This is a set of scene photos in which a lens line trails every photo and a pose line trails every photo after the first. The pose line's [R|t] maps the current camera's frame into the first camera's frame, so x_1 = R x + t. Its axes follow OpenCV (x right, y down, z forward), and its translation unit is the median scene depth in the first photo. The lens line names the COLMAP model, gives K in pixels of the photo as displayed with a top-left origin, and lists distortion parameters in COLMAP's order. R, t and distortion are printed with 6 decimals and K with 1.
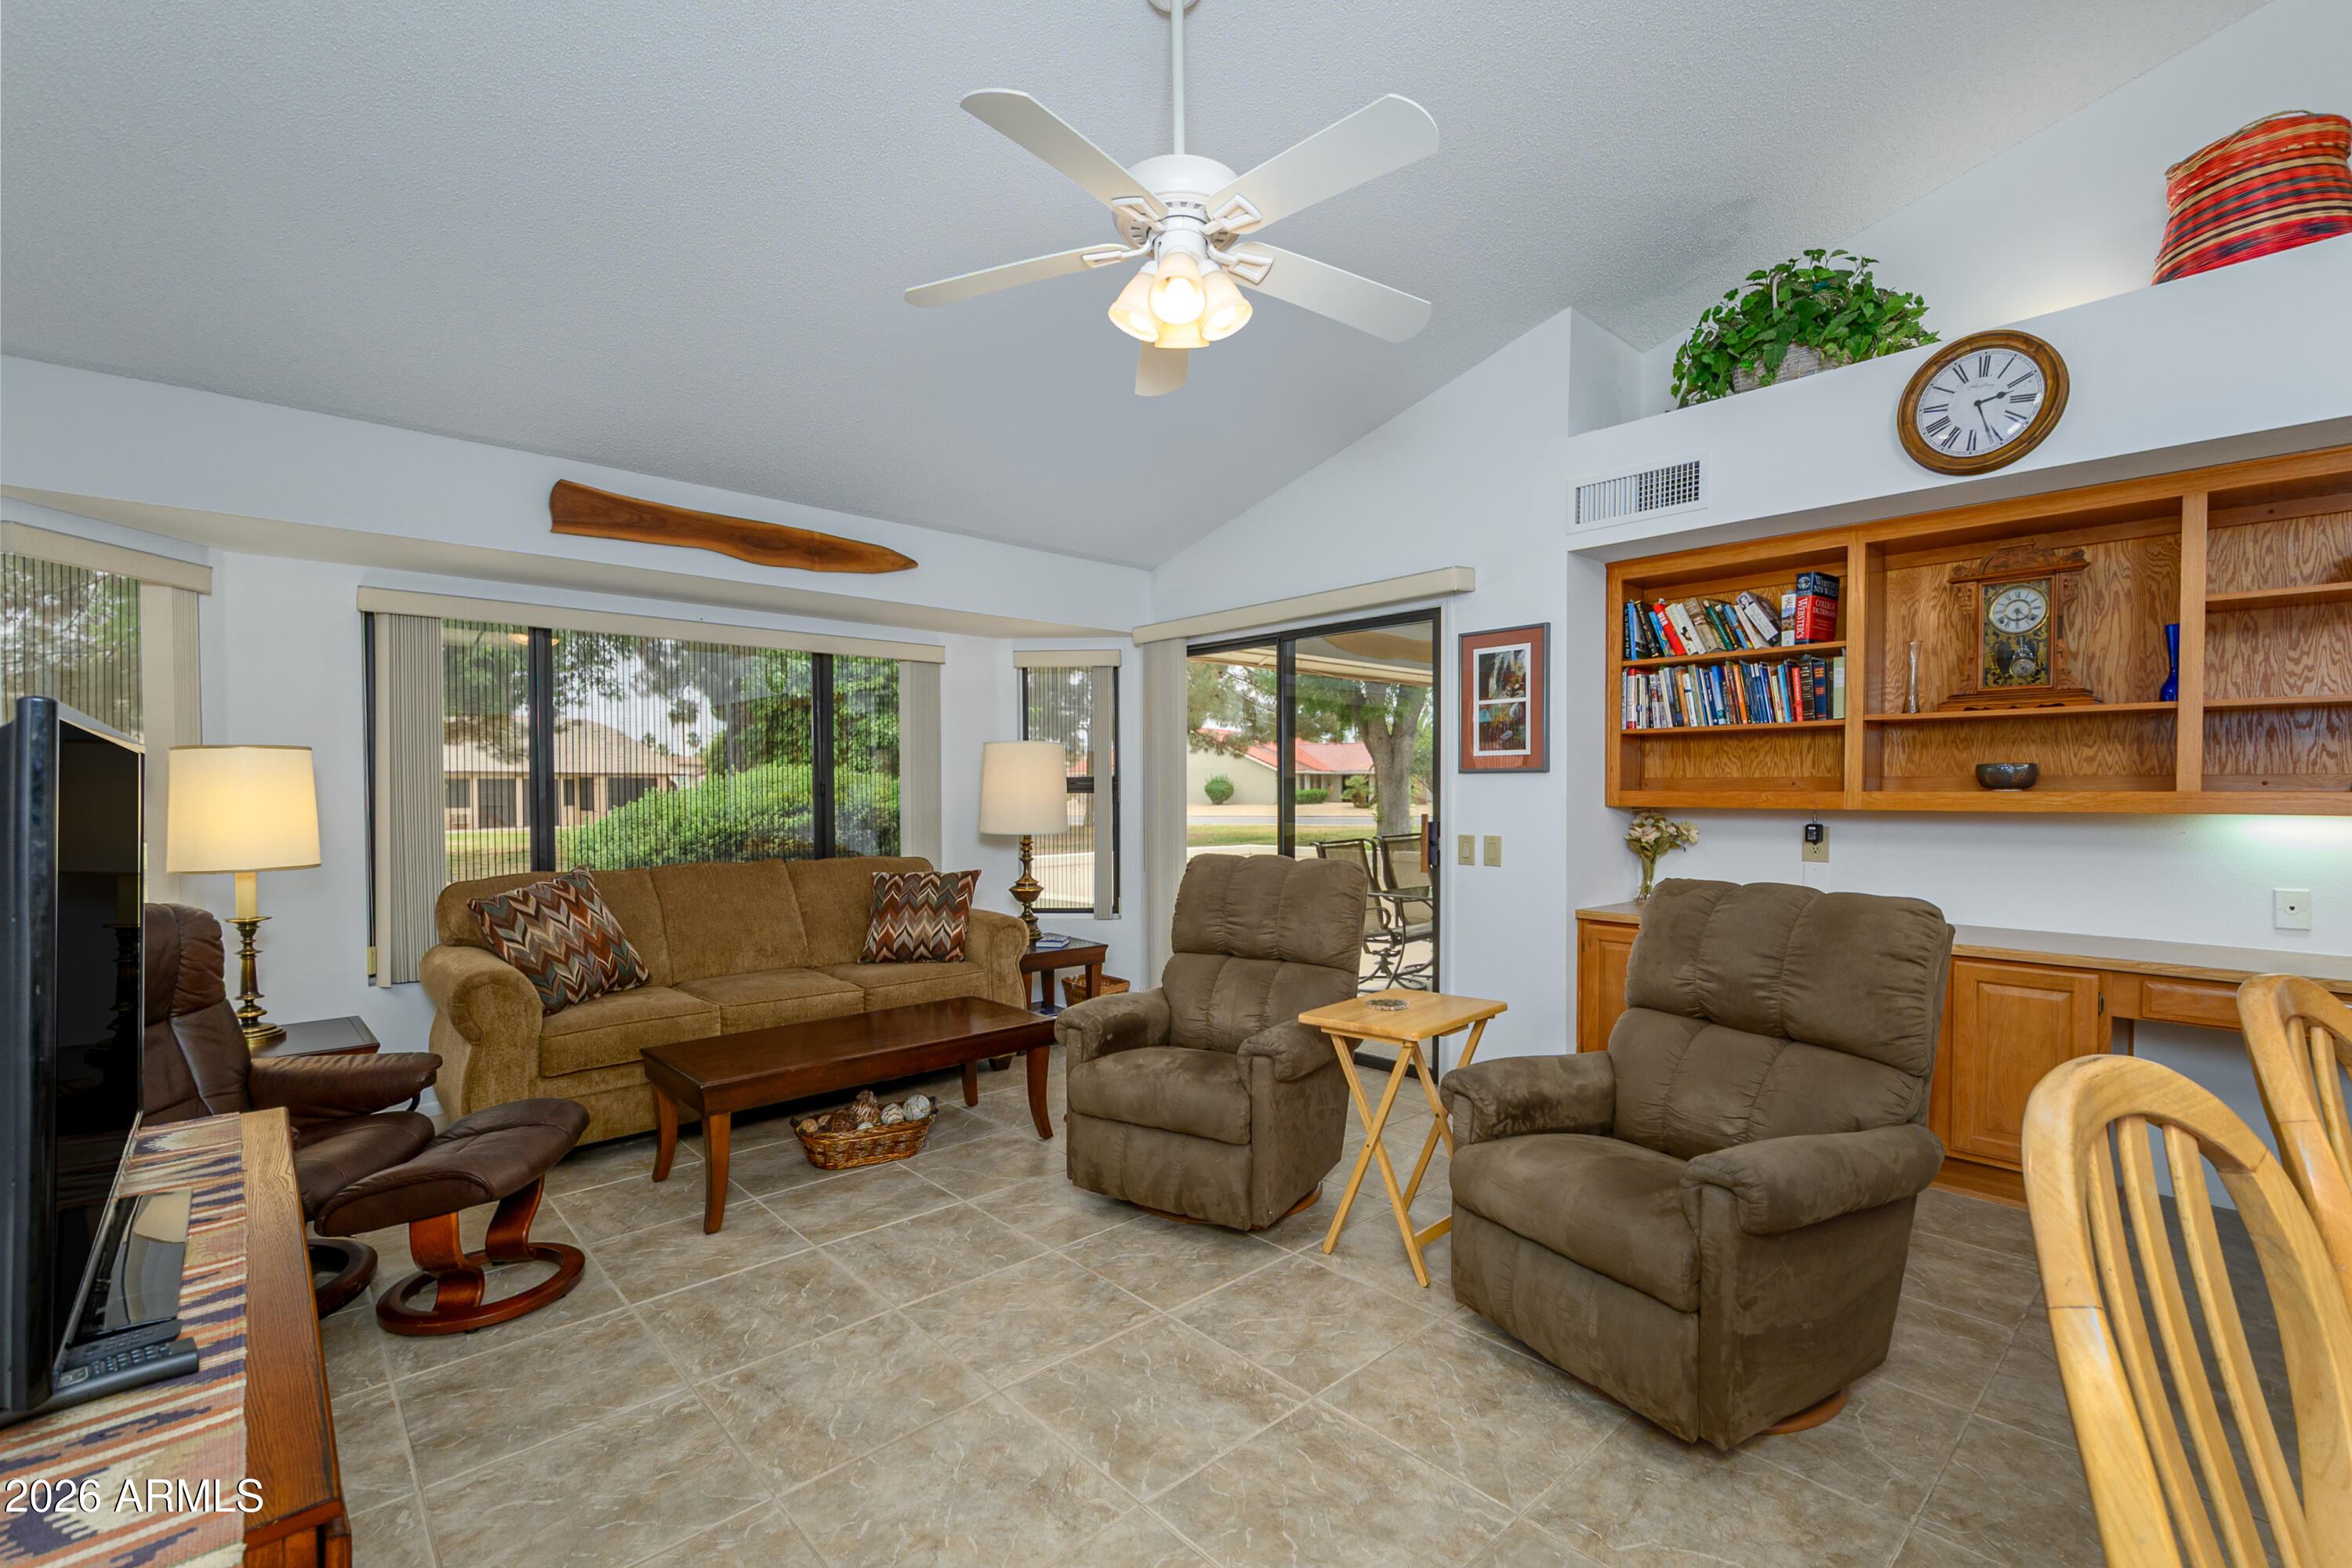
lens RADIAL K [[1038.2, 0, 1176.6], [0, 1038.2, 794.8], [0, 0, 1]] dist [0.001665, 0.000667]
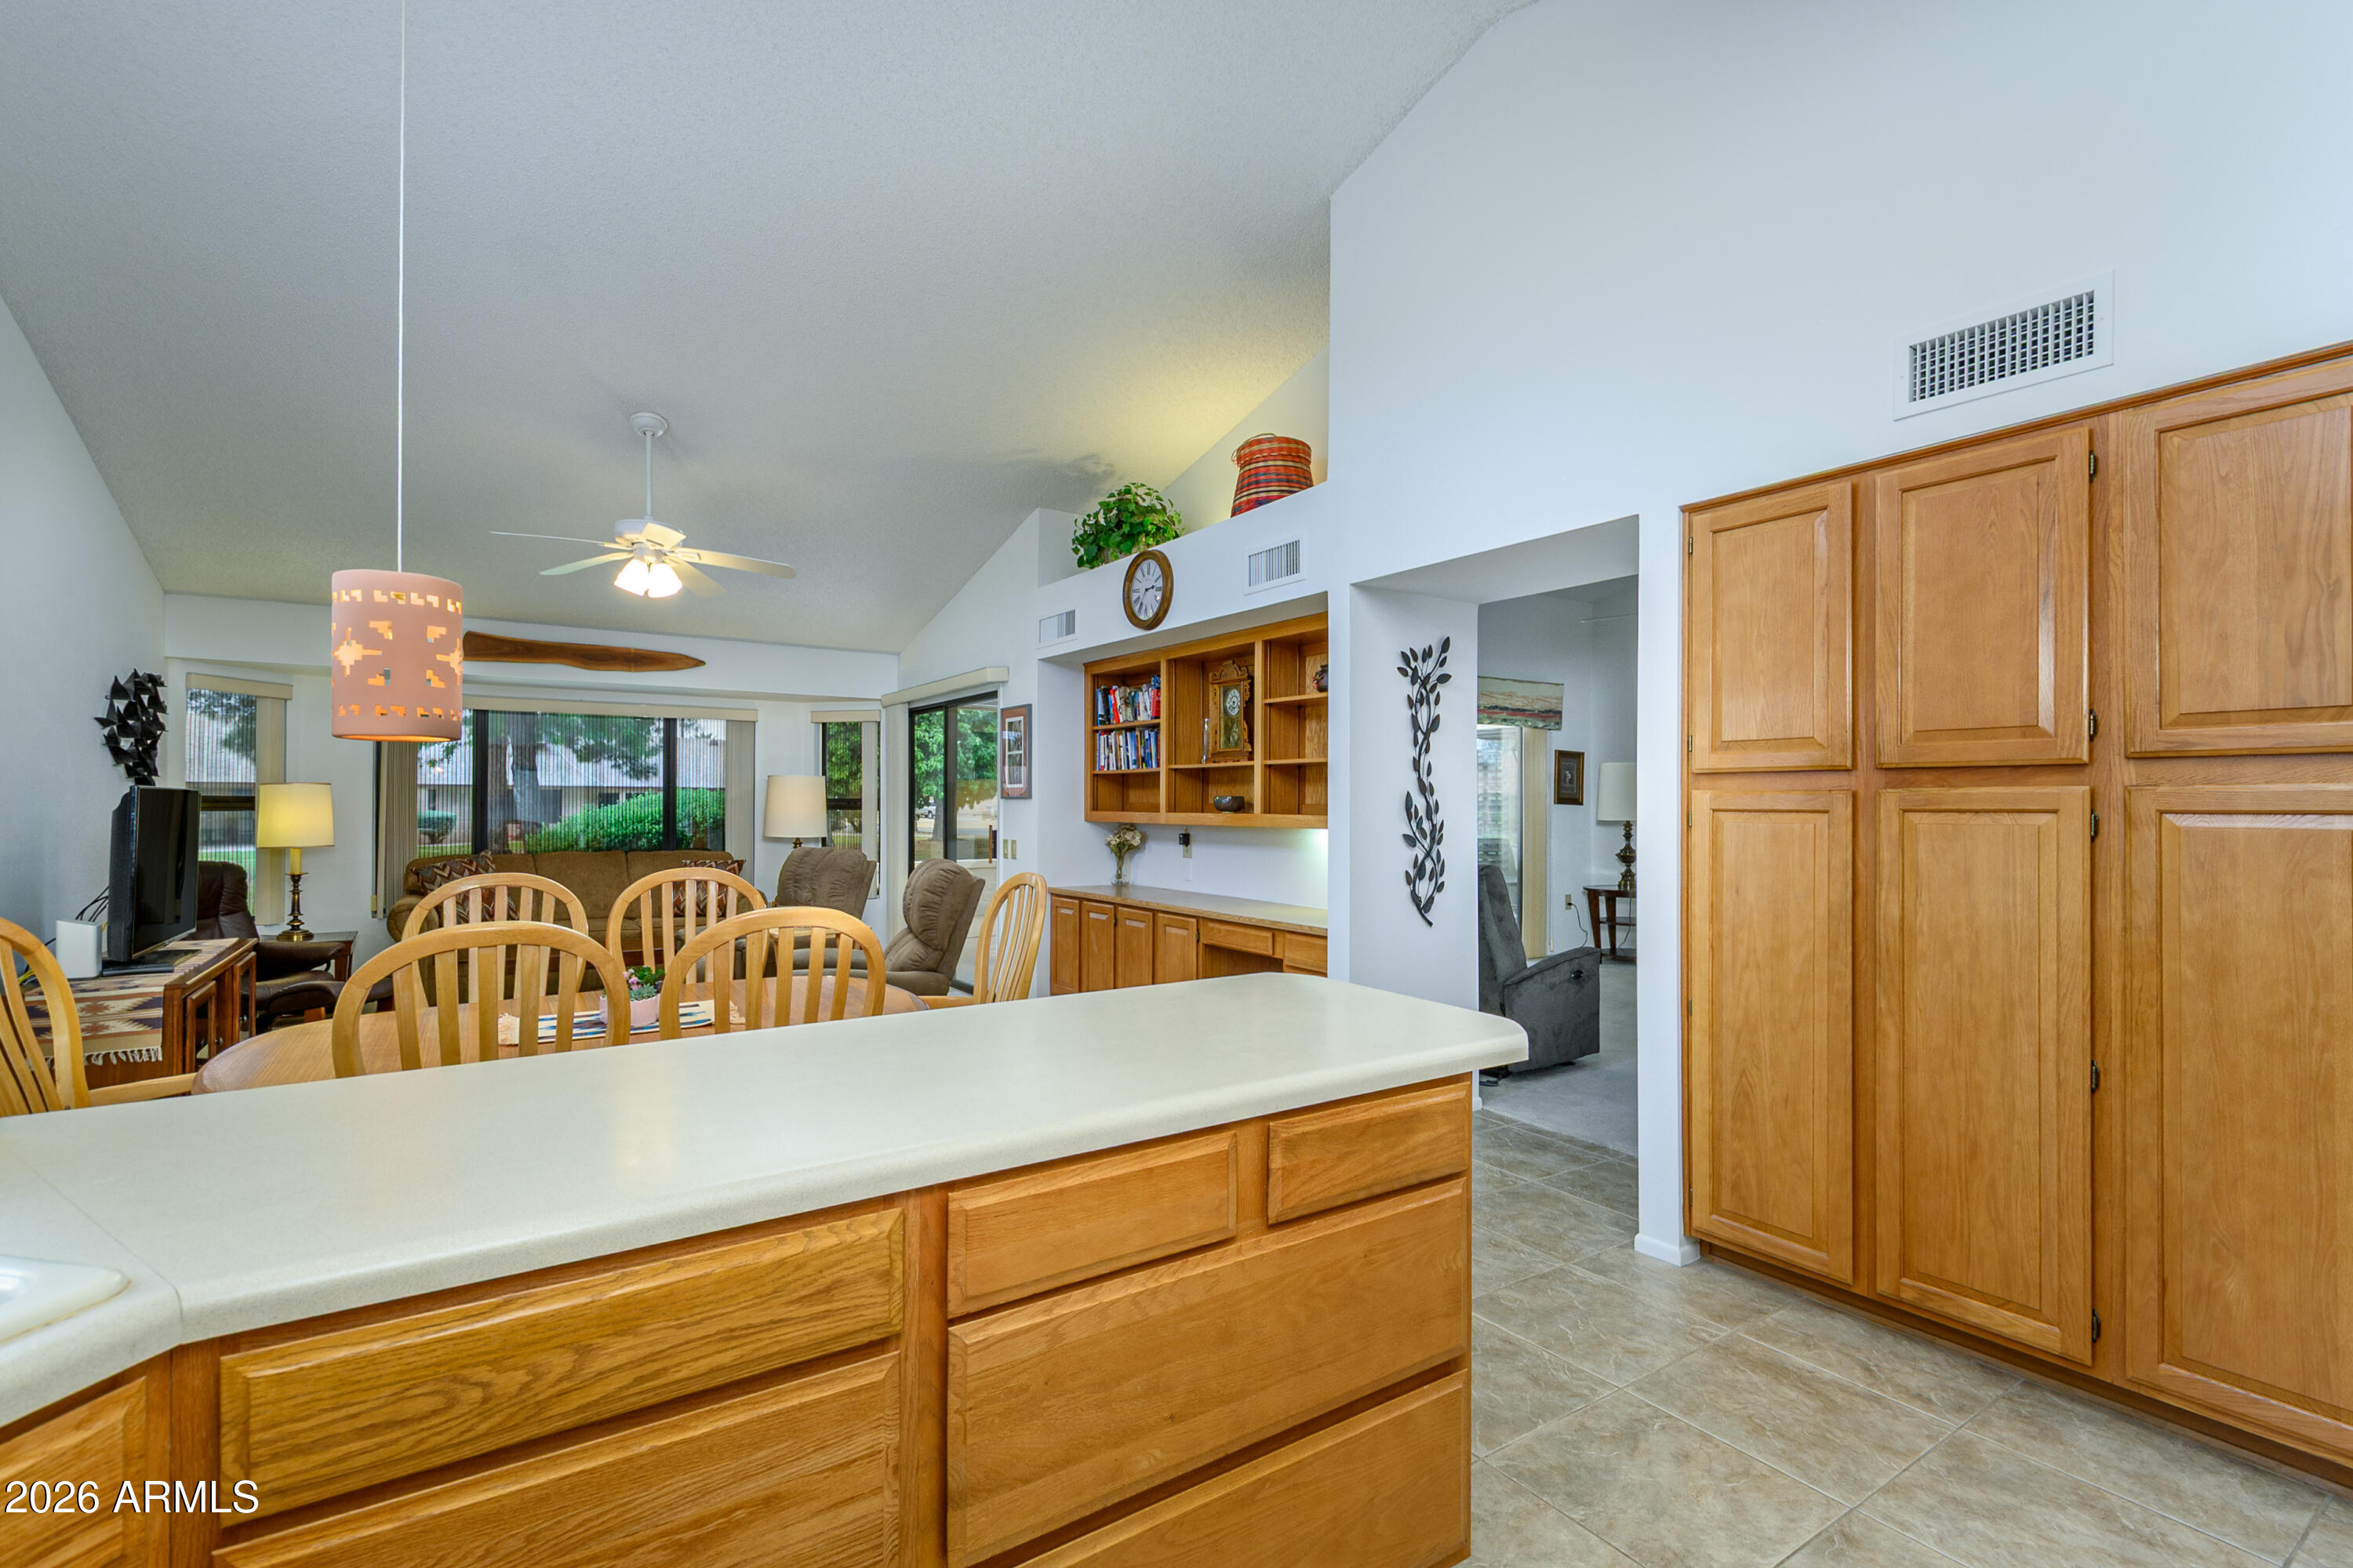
lens RADIAL K [[1038.7, 0, 1180.0], [0, 1038.7, 780.6], [0, 0, 1]] dist [0.001665, 0.000667]
pose [[0.989643, 0.005061, -0.143460, 0.828033], [-0.009255, 0.999549, -0.028582, -0.005441], [0.143250, 0.029614, 0.989243, -0.544227]]
